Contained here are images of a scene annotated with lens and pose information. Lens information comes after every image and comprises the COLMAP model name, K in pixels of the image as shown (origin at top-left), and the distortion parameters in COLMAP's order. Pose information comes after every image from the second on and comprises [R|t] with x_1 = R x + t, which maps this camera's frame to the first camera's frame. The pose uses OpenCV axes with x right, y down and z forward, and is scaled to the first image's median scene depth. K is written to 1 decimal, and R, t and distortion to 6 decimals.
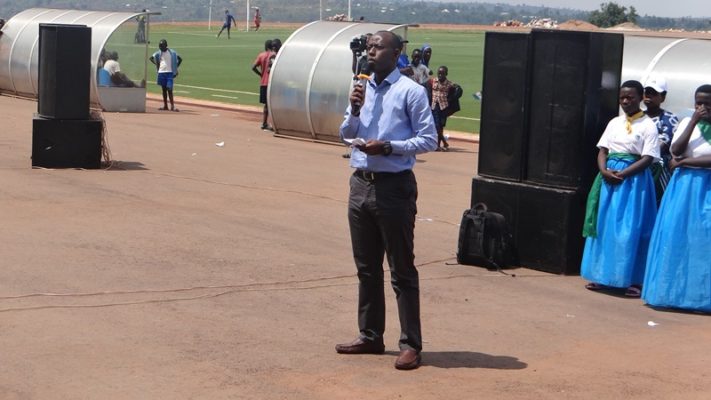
lens RADIAL K [[1560.5, 0, 355.5], [0, 1560.5, 200.0], [0, 0, 1]] dist [0.000302, 0.177857]
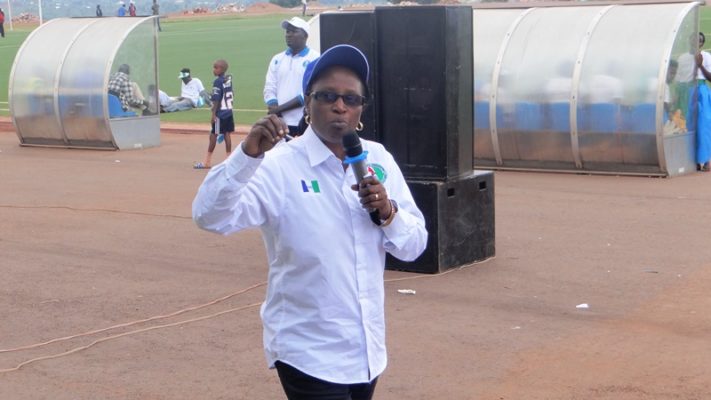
lens RADIAL K [[1417.8, 0, 355.5], [0, 1417.8, 200.0], [0, 0, 1]] dist [-0.186176, 0.017415]
pose [[0.957573, -0.097579, 0.271168, -0.132049], [0.091984, 0.995204, 0.033298, -0.026761], [-0.273117, -0.006942, 0.961956, 0.212541]]
